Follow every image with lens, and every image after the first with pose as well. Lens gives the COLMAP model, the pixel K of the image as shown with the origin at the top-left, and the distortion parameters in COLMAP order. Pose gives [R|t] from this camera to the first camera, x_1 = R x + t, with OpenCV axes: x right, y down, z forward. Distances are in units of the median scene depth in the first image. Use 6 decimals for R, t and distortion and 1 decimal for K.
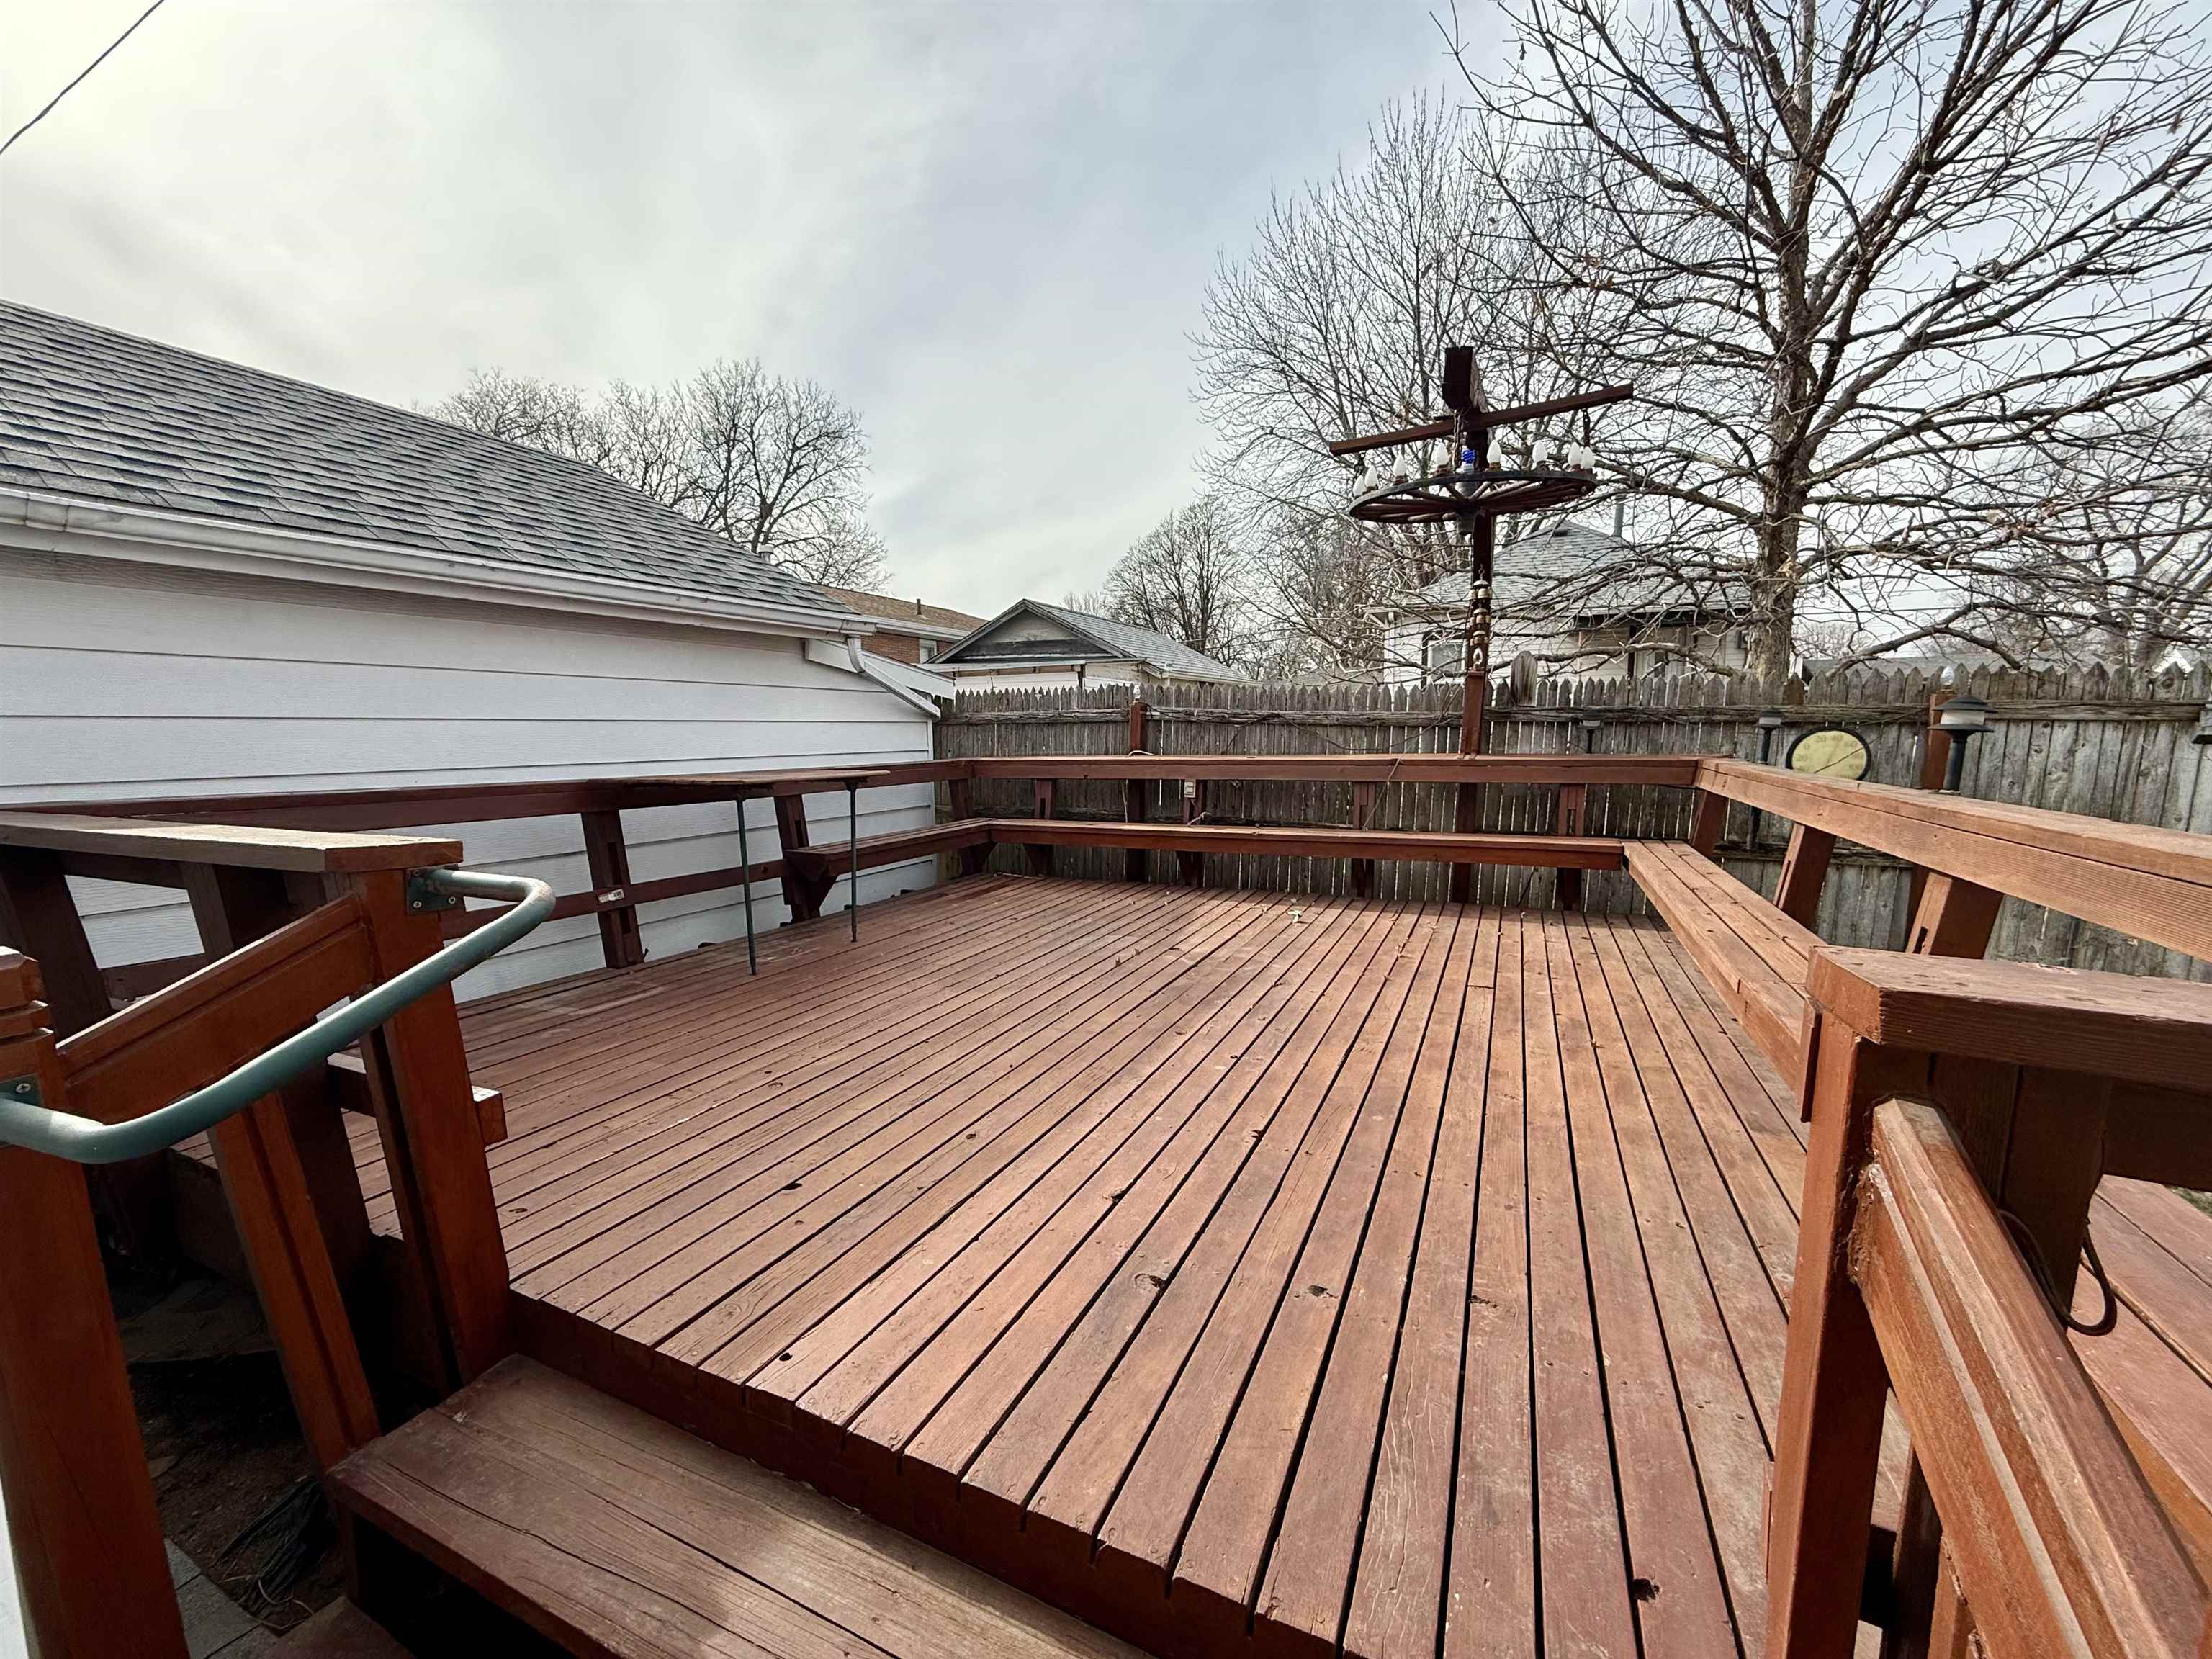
lens RADIAL K [[879.8, 0, 1111.7], [0, 879.8, 827.6], [0, 0, 1]] dist [0.000649, 0.000372]
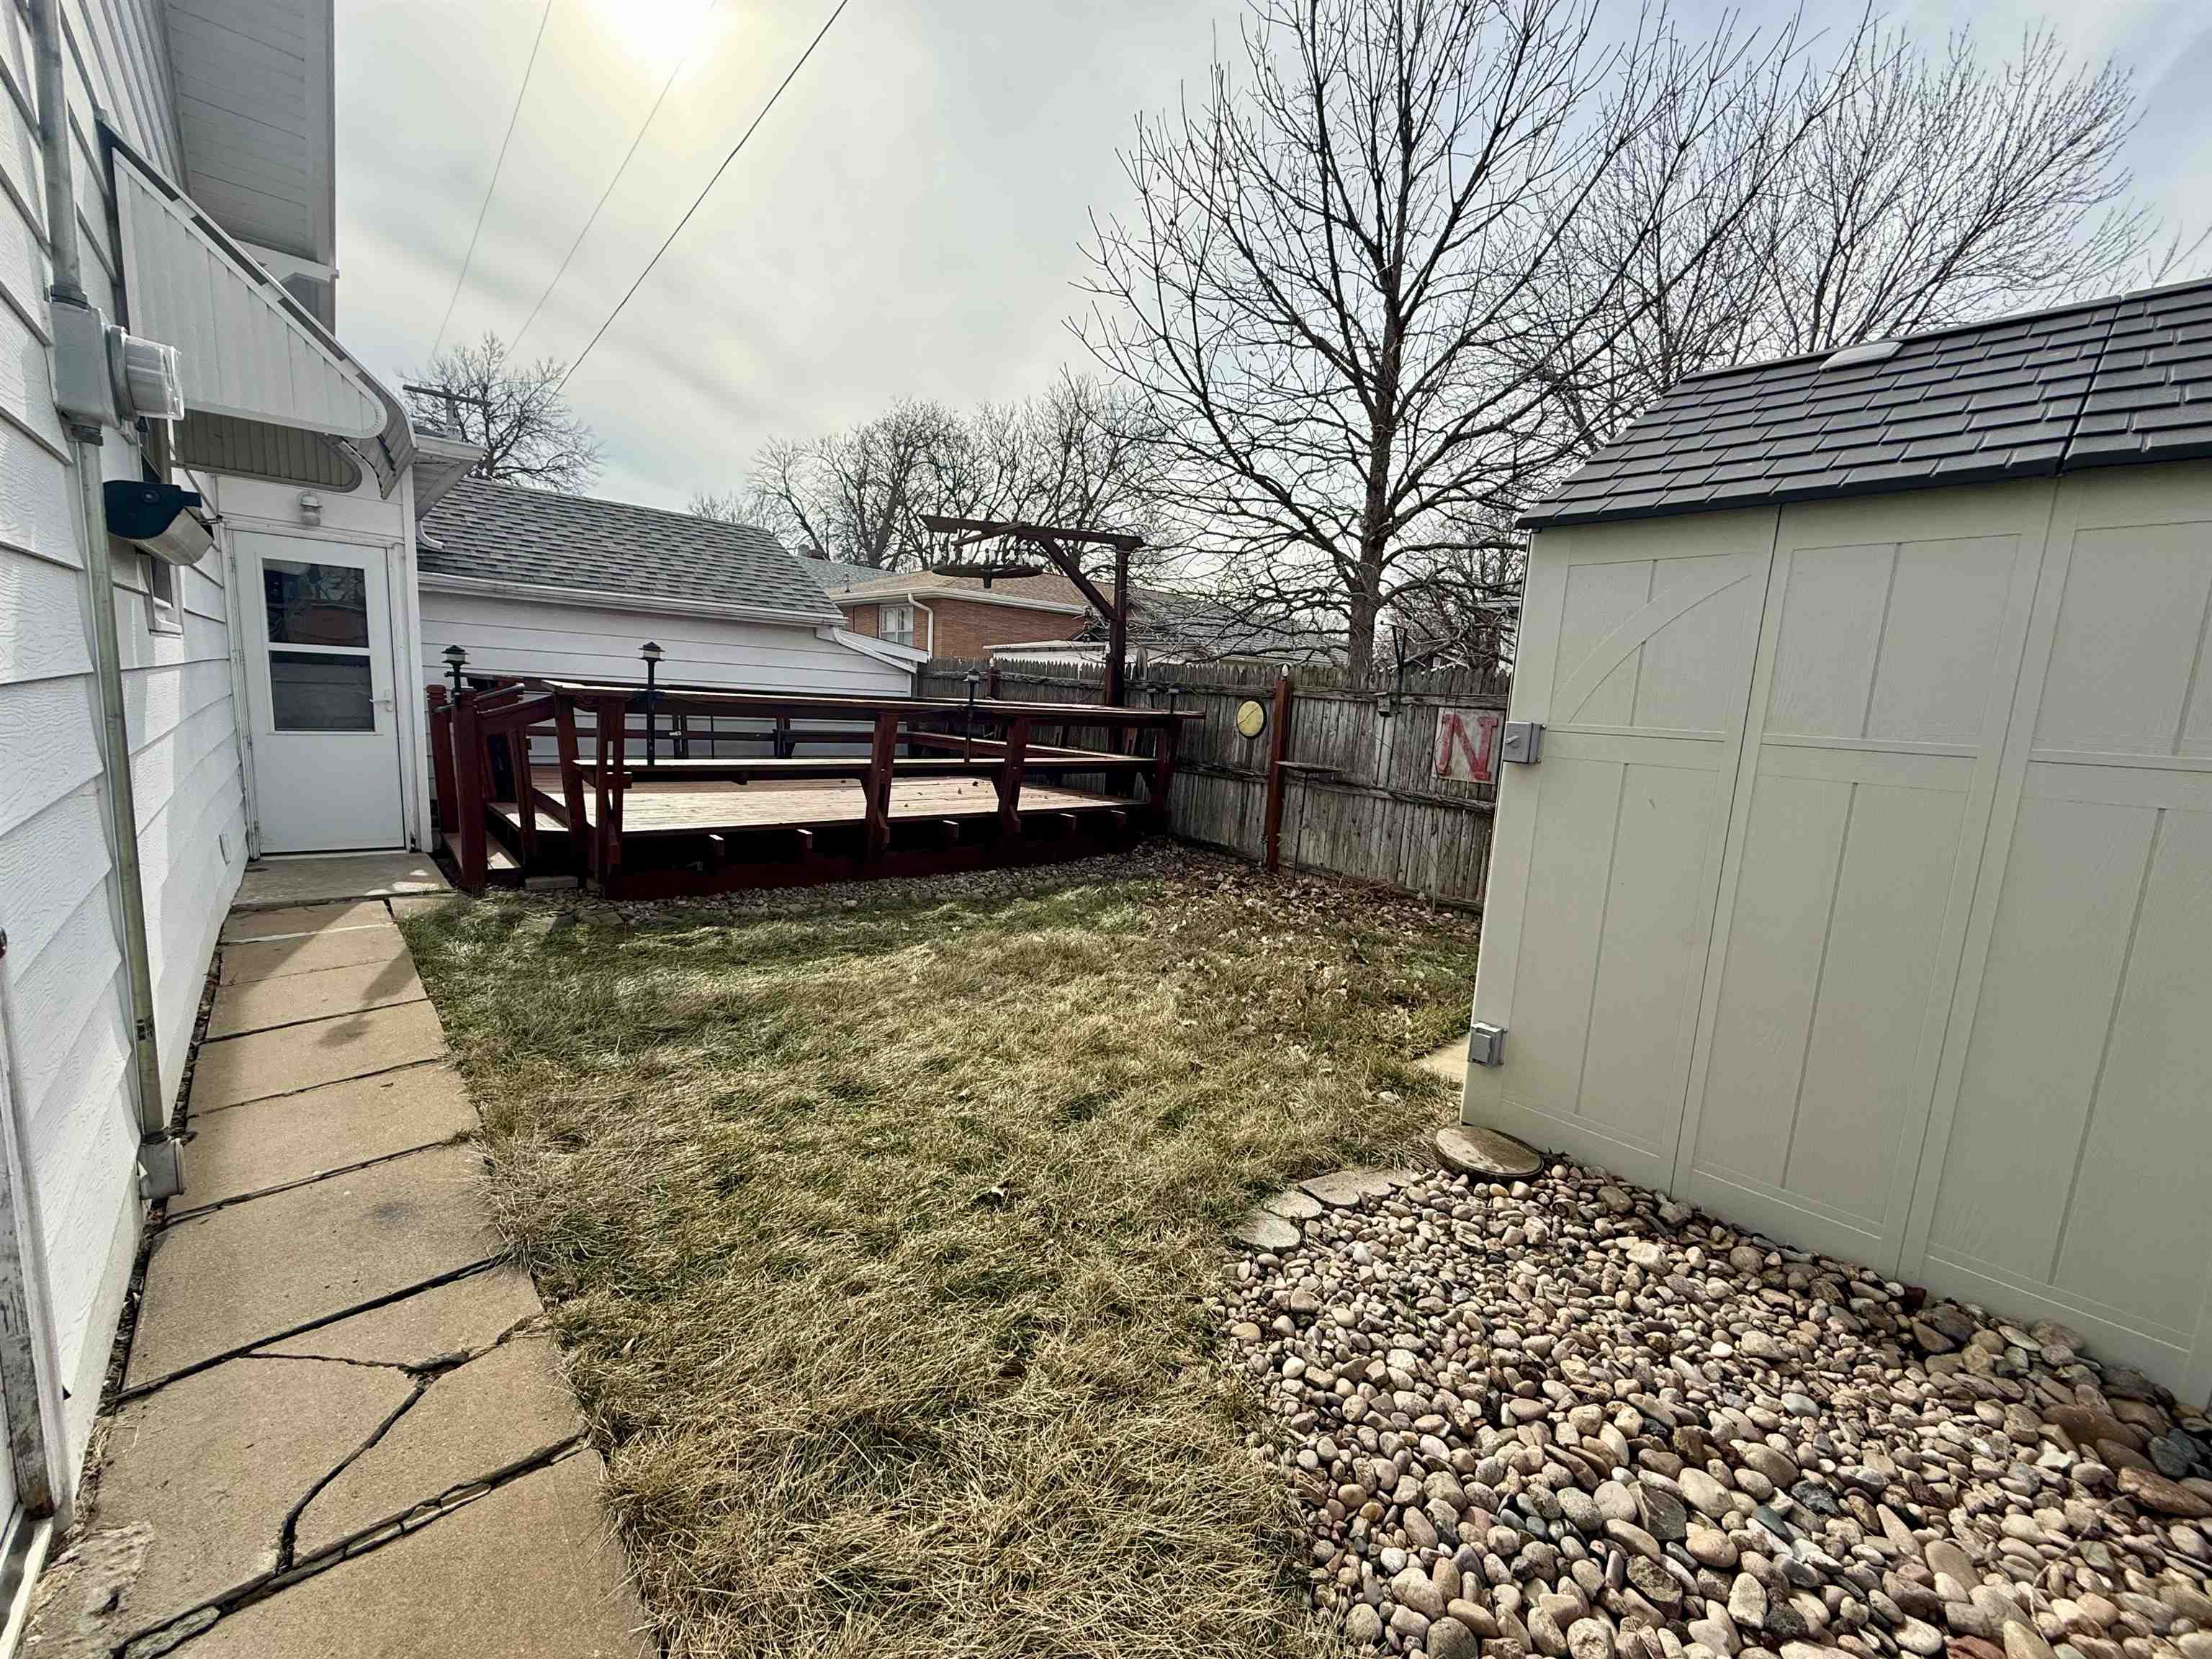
lens RADIAL K [[879.8, 0, 1105.7], [0, 879.8, 825.1], [0, 0, 1]] dist [0.000649, 0.000372]
pose [[0.915890, 0.116407, -0.384180, 1.201893], [-0.107510, 0.993201, 0.044636, 0.077541], [0.386764, 0.000422, 0.922179, -0.630889]]
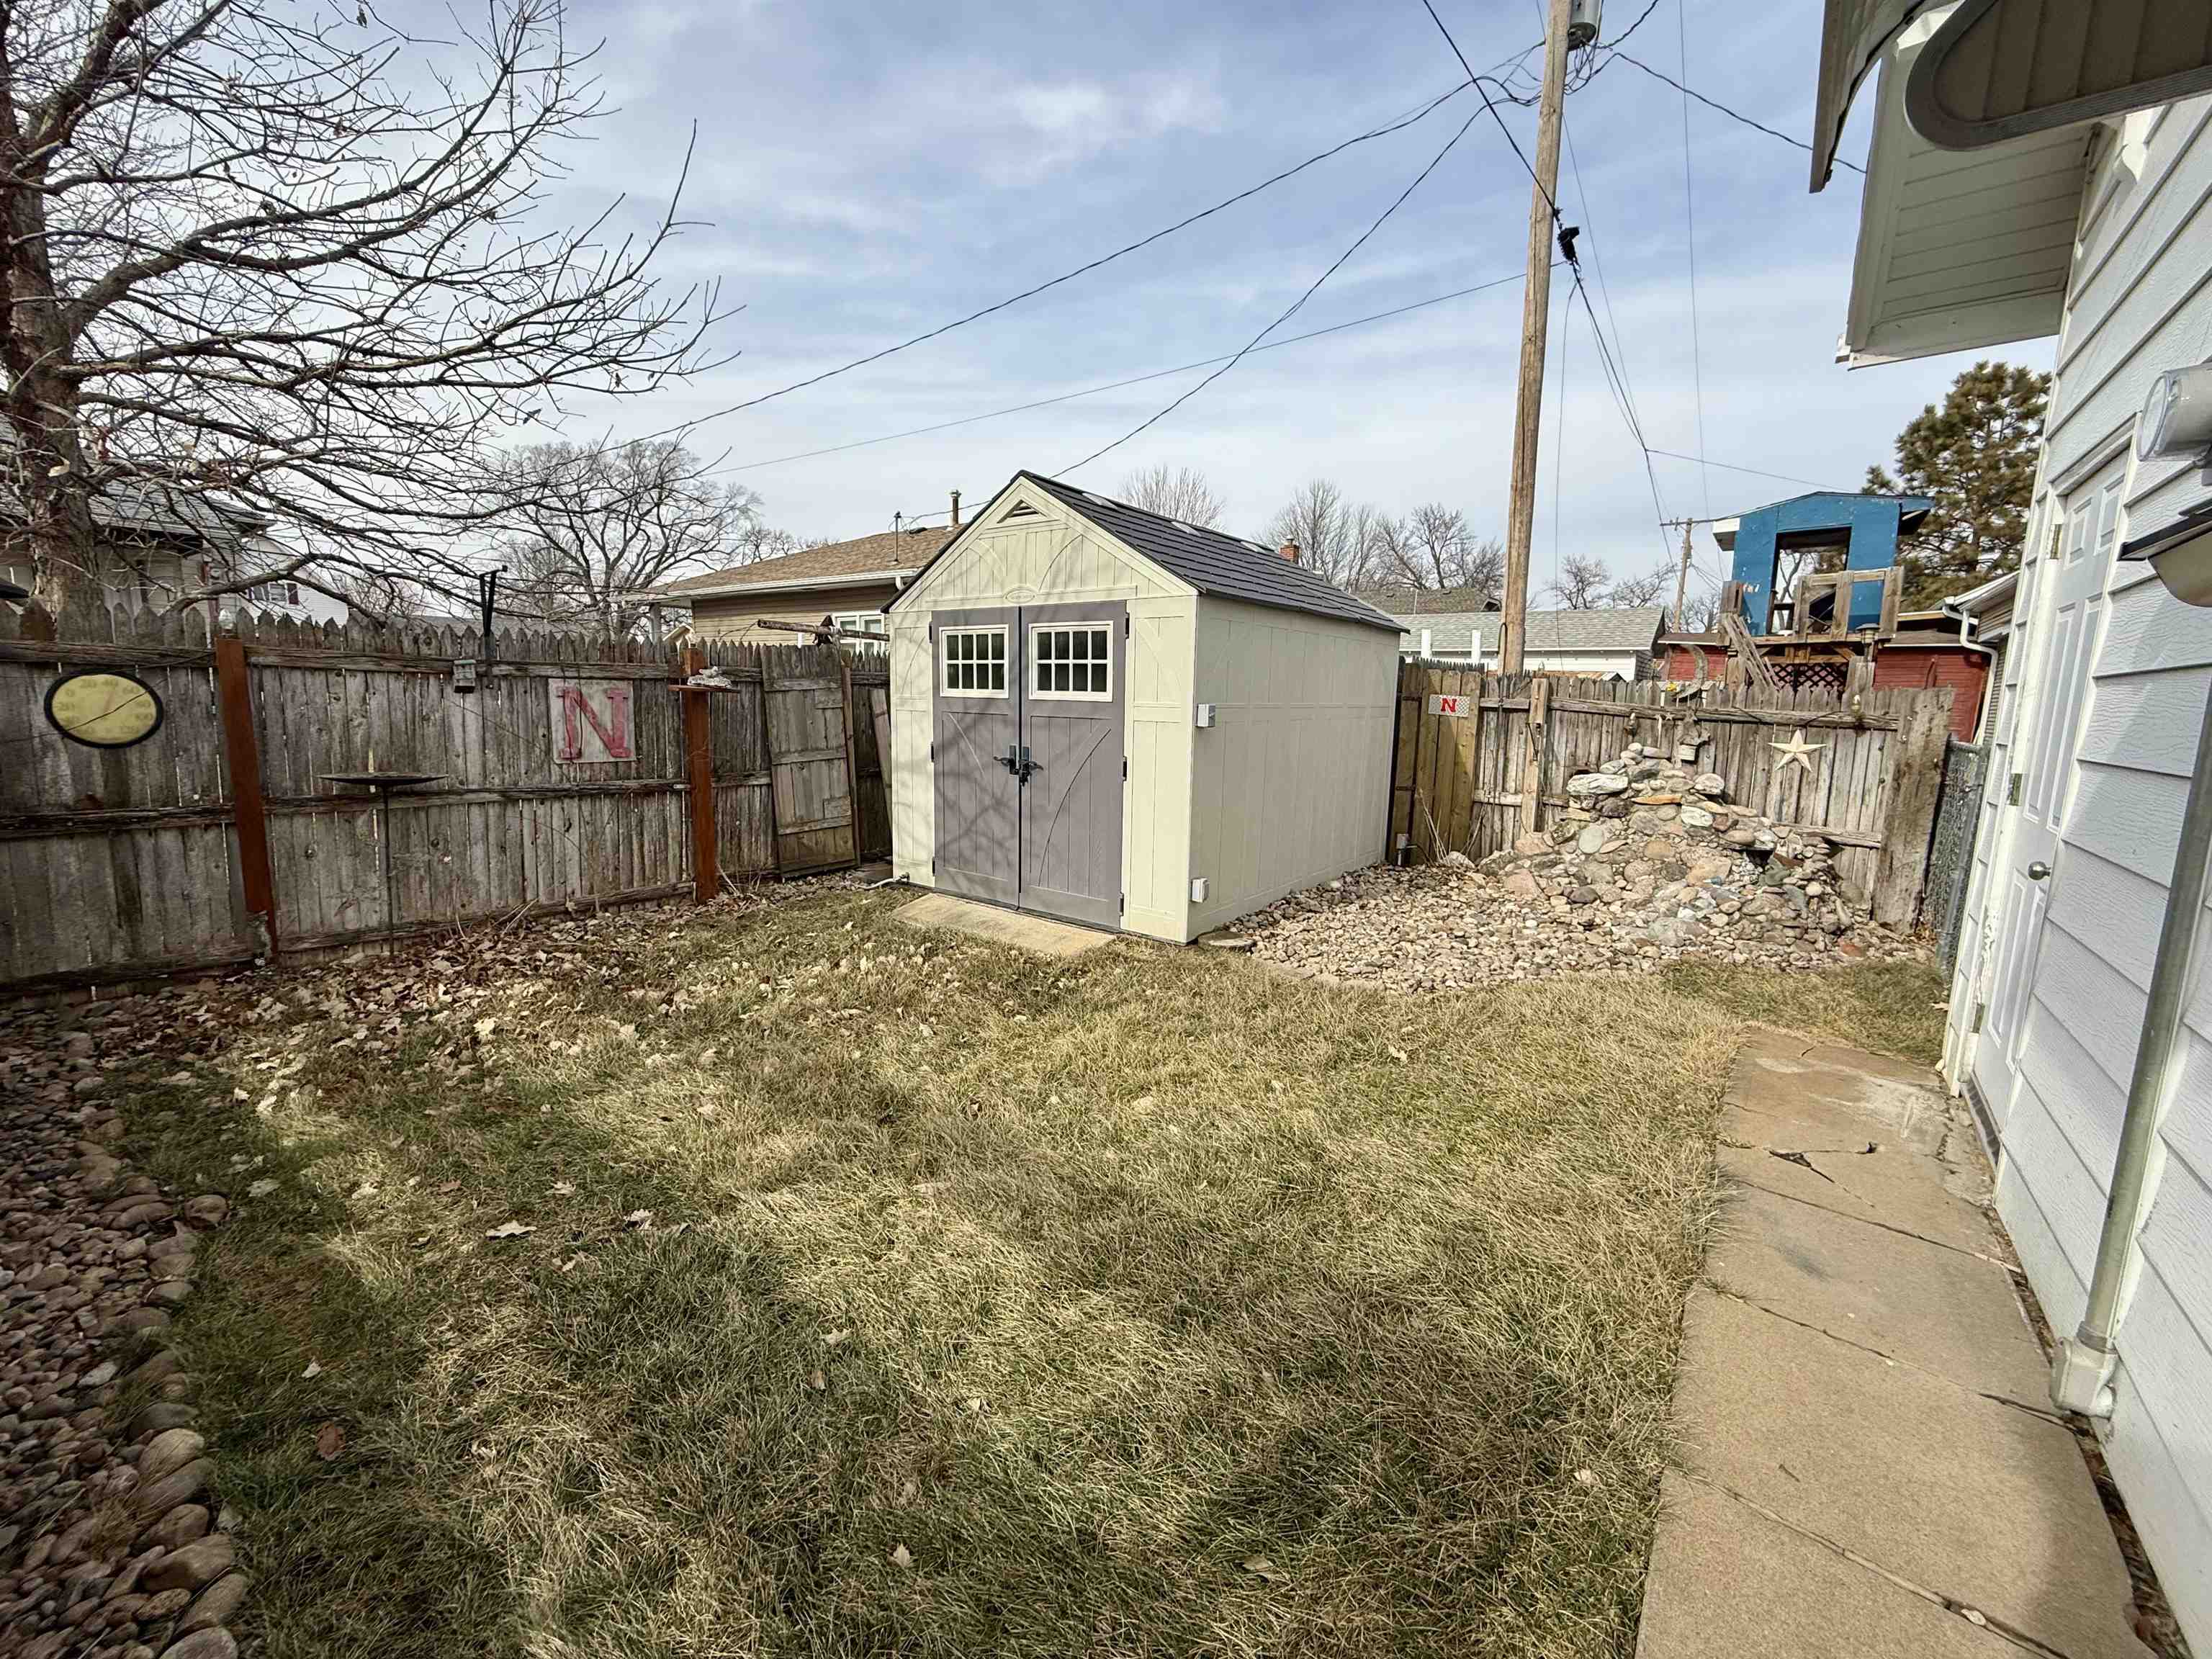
lens RADIAL K [[879.8, 0, 1100.7], [0, 879.8, 817.4], [0, 0, 1]] dist [0.000649, 0.000372]
pose [[0.235743, -0.125532, 0.963674, 0.210277], [0.085731, 0.990442, 0.108046, 0.016529], [-0.968027, 0.057145, 0.244252, -0.123122]]
